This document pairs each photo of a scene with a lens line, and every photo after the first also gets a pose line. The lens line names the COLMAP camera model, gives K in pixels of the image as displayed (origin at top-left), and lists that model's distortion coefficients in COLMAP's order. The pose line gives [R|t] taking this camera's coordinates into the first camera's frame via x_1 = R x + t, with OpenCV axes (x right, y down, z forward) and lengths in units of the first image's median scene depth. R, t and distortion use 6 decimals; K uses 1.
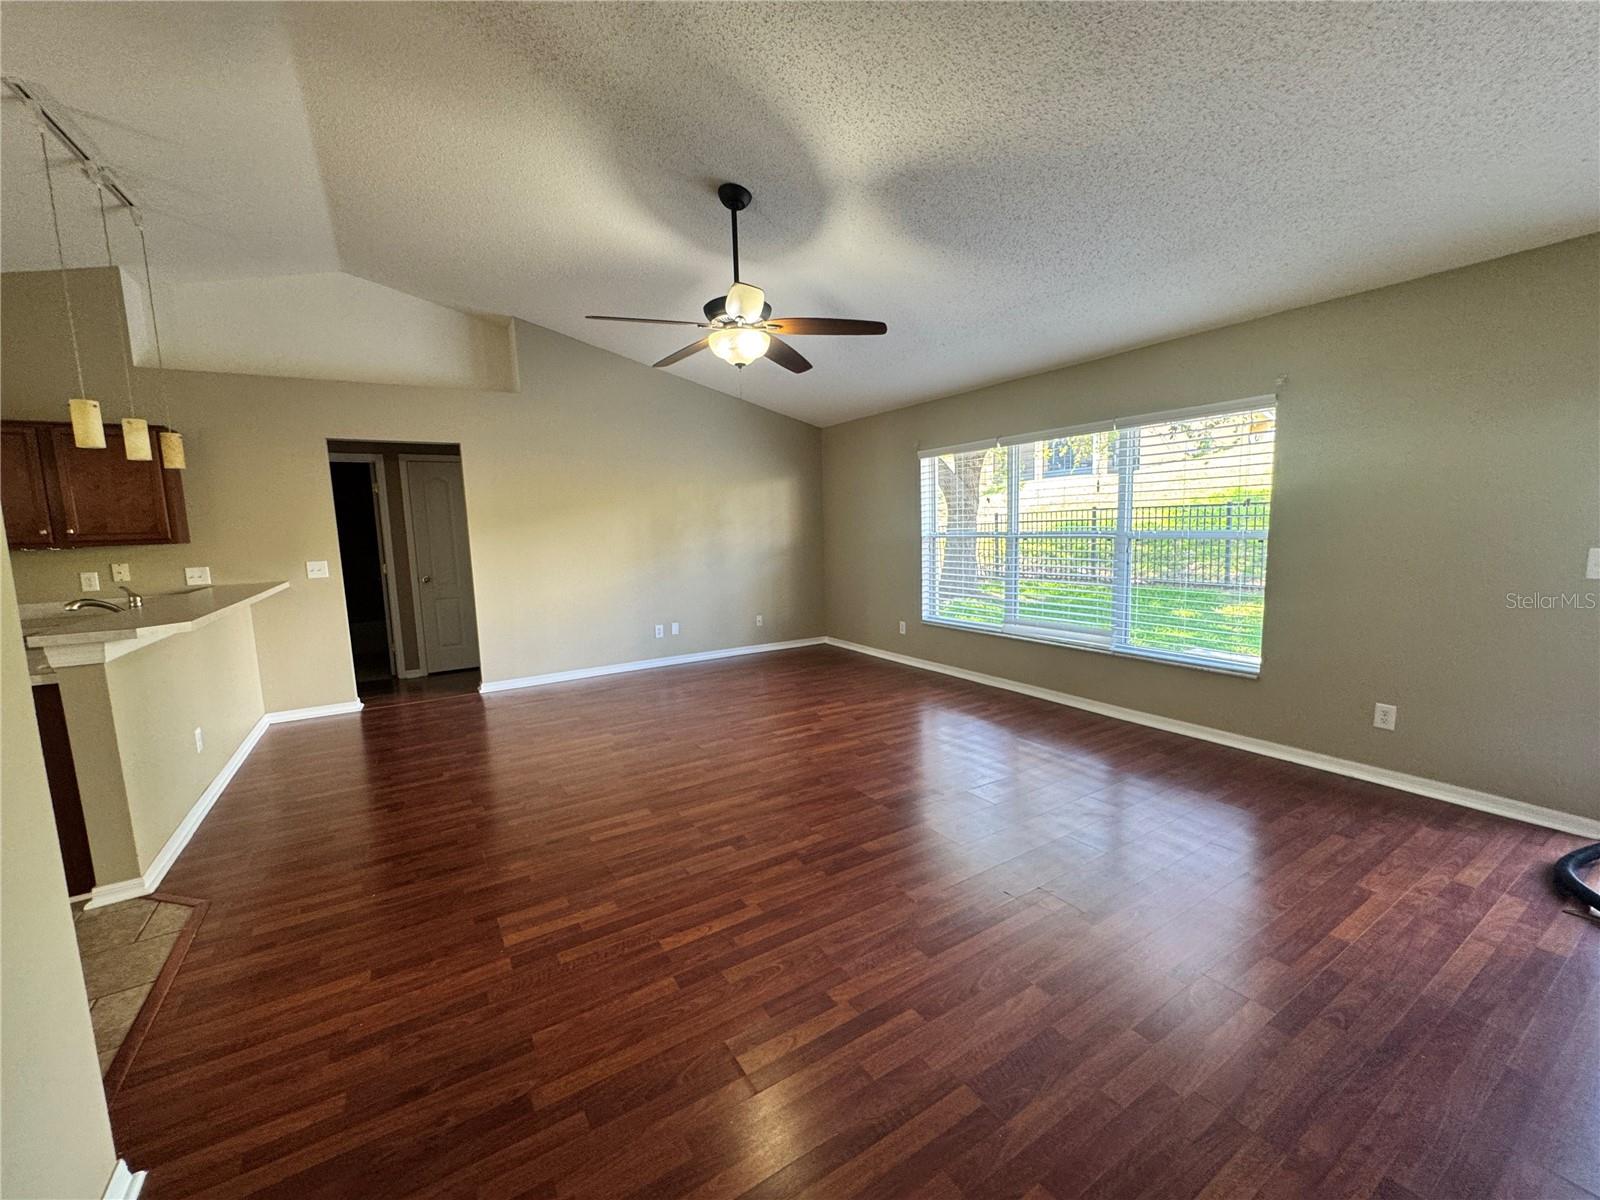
lens RADIAL K [[646.9, 0, 800.0], [0, 646.9, 600.0], [0, 0, 1]] dist [0.001311, 0.000092]
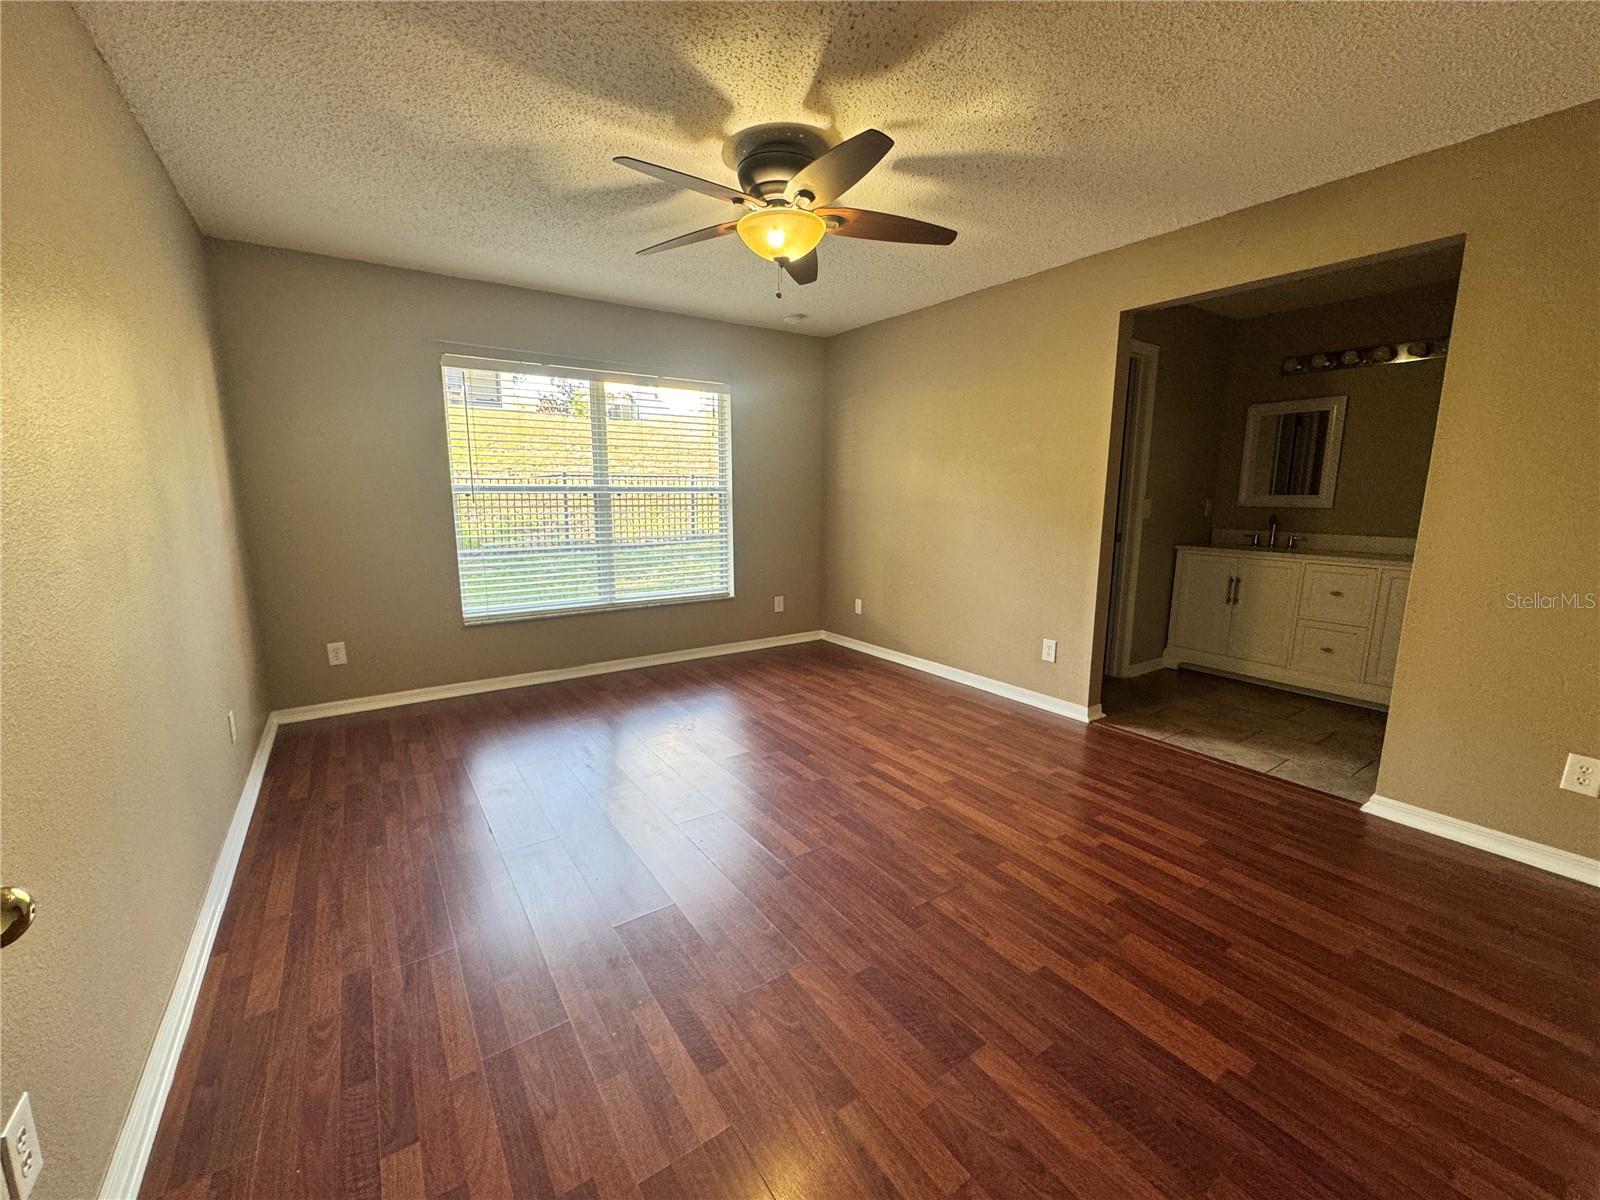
lens RADIAL K [[646.9, 0, 800.0], [0, 646.9, 600.0], [0, 0, 1]] dist [0.001311, 0.000092]
pose [[-0.037013, -0.158709, 0.986631, -0.516788], [0.112404, 0.980381, 0.161920, -0.063483], [-0.992973, 0.116894, -0.018447, 0.756399]]
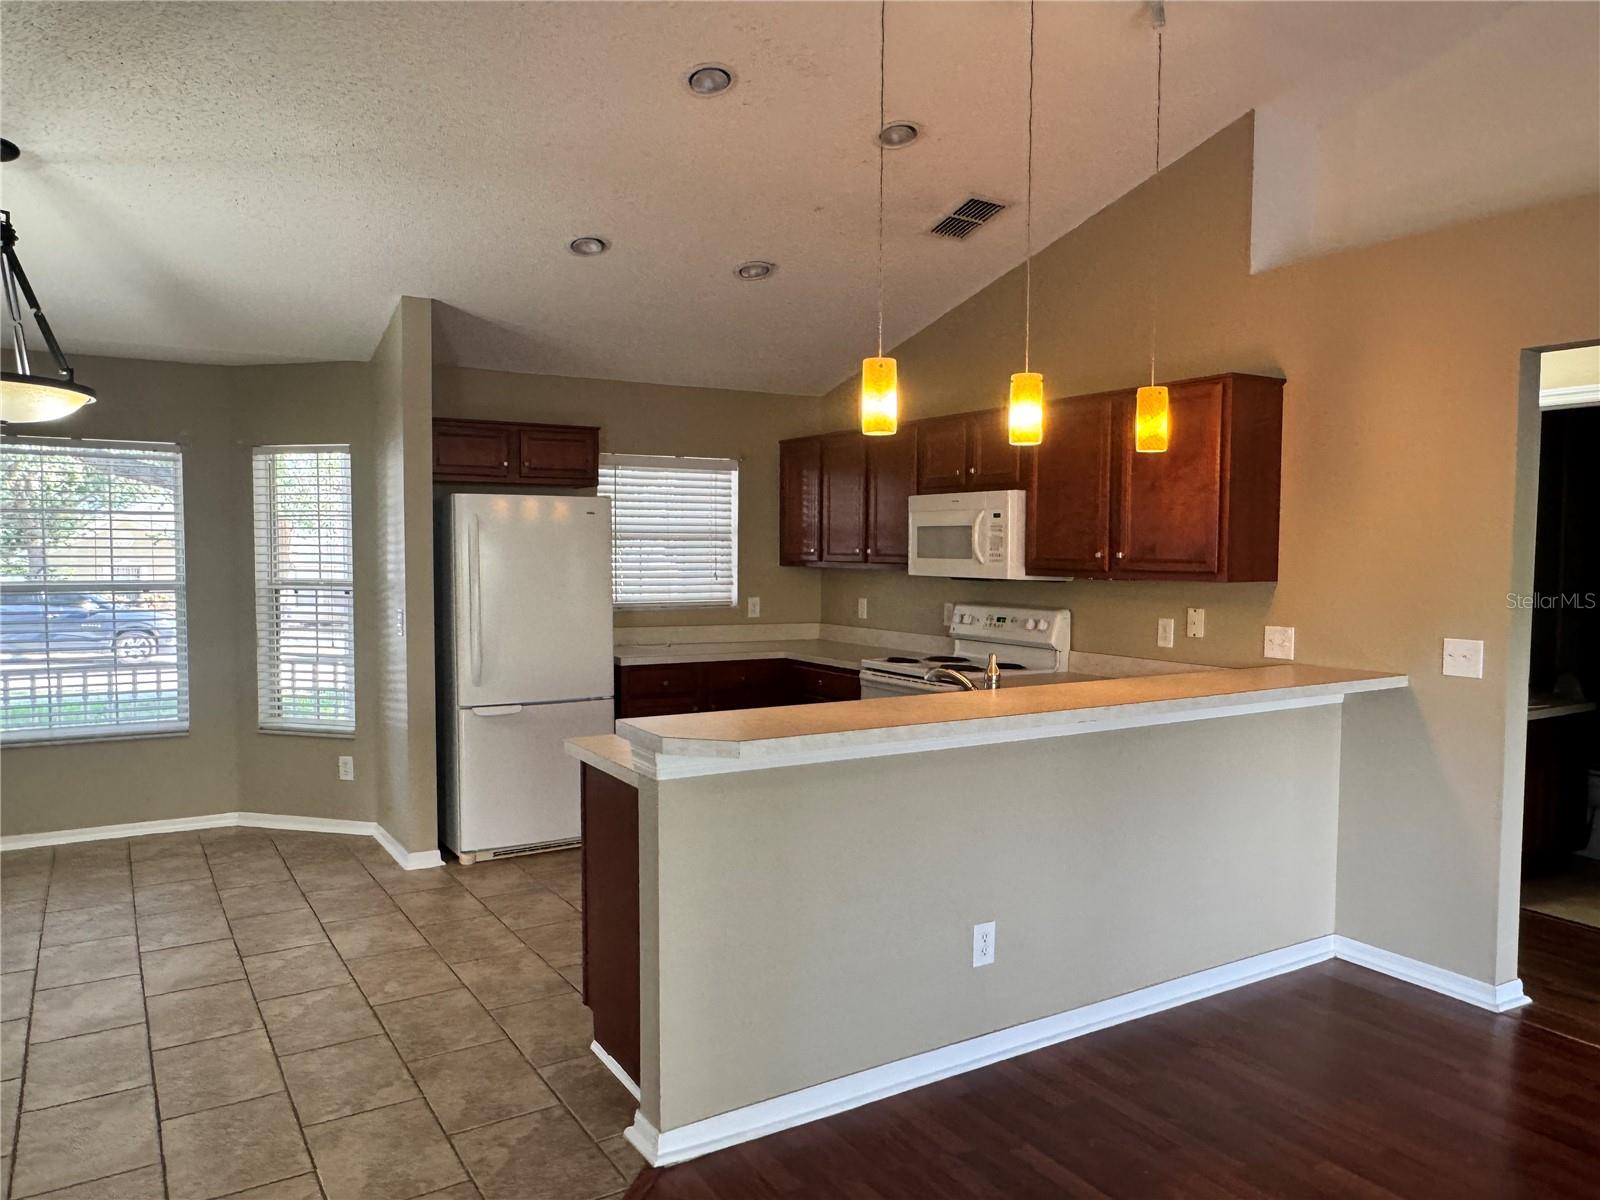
lens RADIAL K [[1110.0, 0, 804.7], [0, 1110.0, 614.0], [0, 0, 1]] dist [-0.010824, 0.002489]
pose [[0.003819, 0.092040, -0.995748, -0.006988], [-0.124743, 0.988021, 0.090847, -0.081073], [0.992182, 0.123865, 0.015255, 0.501681]]
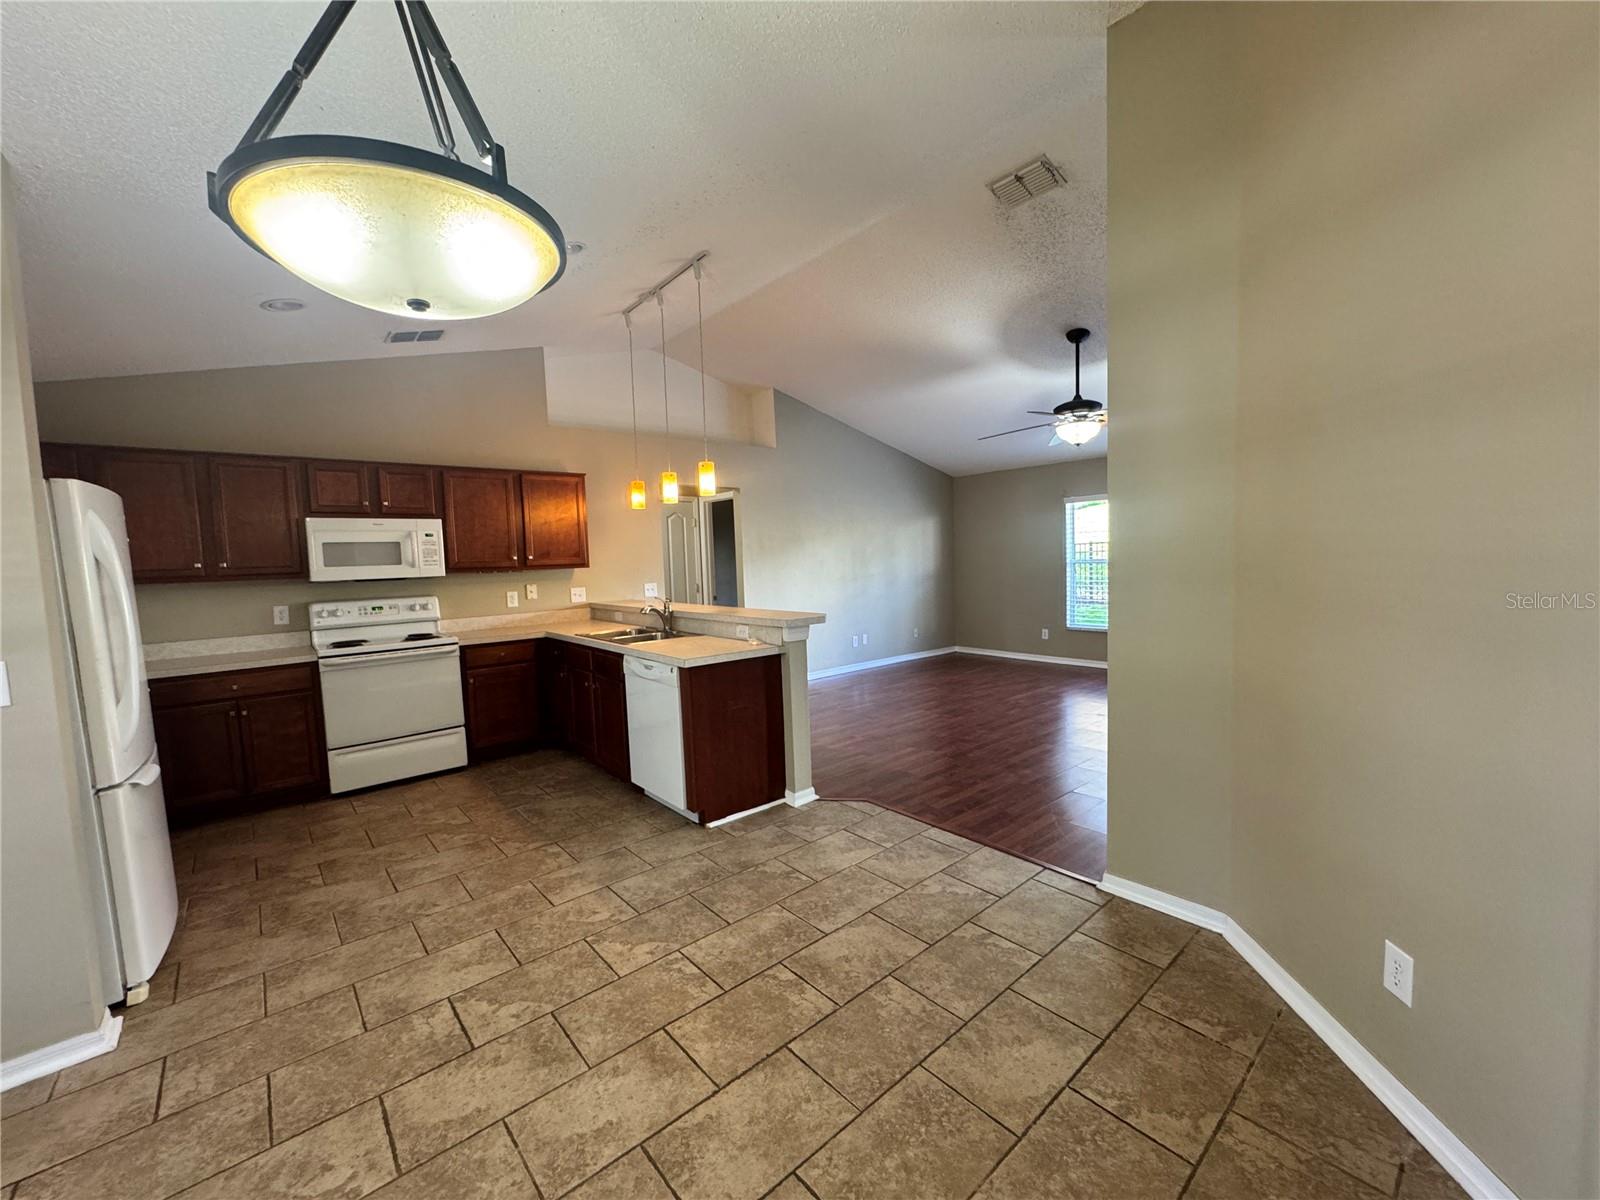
lens RADIAL K [[646.9, 0, 800.0], [0, 646.9, 600.0], [0, 0, 1]] dist [0.001311, 0.000092]
pose [[0.988300, -0.011790, 0.152068, -0.598427], [0.019882, 0.998460, -0.051800, 0.037484], [-0.151223, 0.054217, 0.987012, -0.221908]]
